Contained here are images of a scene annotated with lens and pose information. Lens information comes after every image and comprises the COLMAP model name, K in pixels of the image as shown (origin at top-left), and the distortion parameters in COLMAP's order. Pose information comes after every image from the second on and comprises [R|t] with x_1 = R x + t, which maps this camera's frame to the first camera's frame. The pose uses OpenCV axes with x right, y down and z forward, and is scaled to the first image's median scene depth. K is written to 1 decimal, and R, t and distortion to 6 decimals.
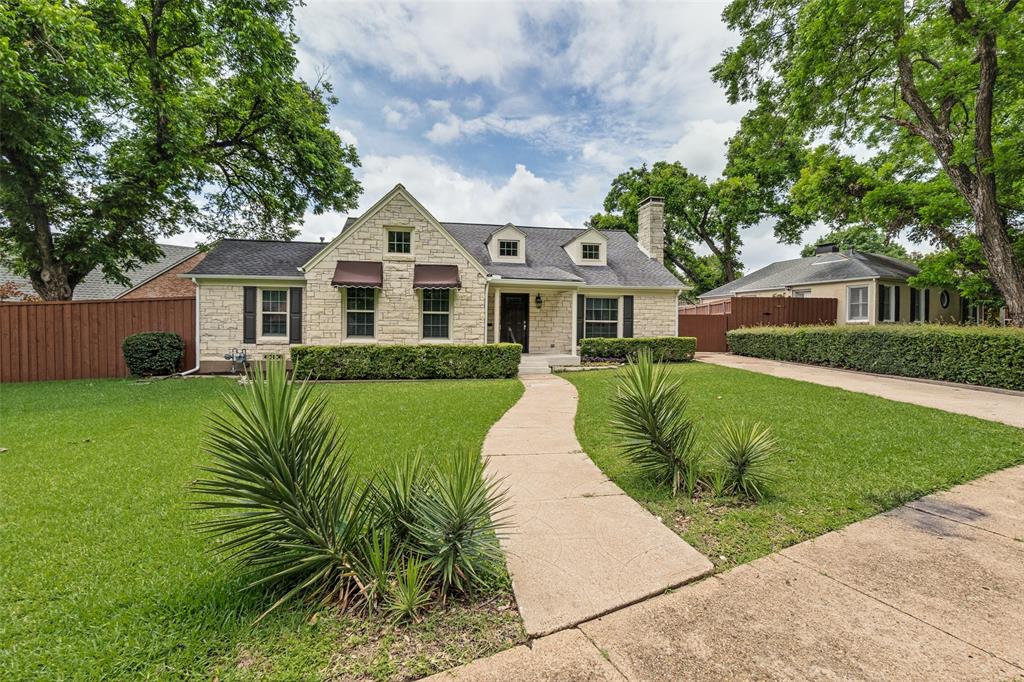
lens RADIAL K [[439.6, 0, 508.2], [0, 439.6, 340.2], [0, 0, 1]] dist [-0.001016, -0.000035]
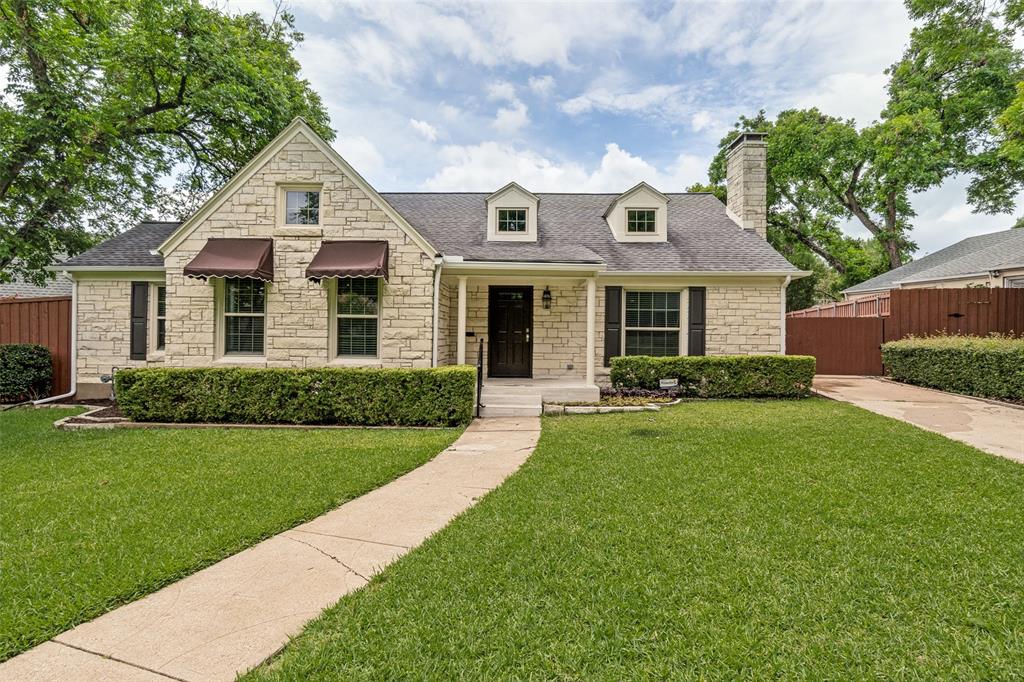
lens RADIAL K [[502.4, 0, 522.7], [0, 502.4, 337.7], [0, 0, 1]] dist [-0.001019, 0.000504]
pose [[0.983065, 0.001994, -0.183248, 0.169131], [-0.005868, 0.999771, -0.020600, -0.014916], [0.183165, 0.021327, 0.982851, 0.273429]]
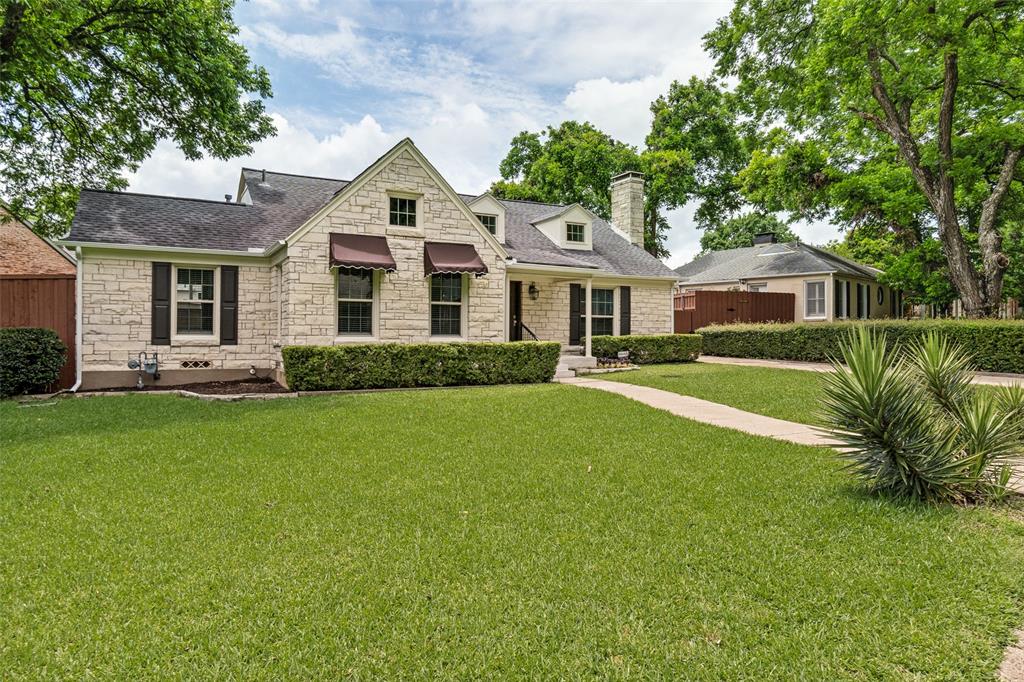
lens RADIAL K [[614.5, 0, 492.4], [0, 614.5, 338.9], [0, 0, 1]] dist [0.005034, -0.000130]
pose [[0.954446, -0.006440, 0.298315, -0.344577], [0.010551, 0.999870, -0.012170, 0.013395], [-0.298198, 0.014763, 0.954390, -0.067497]]
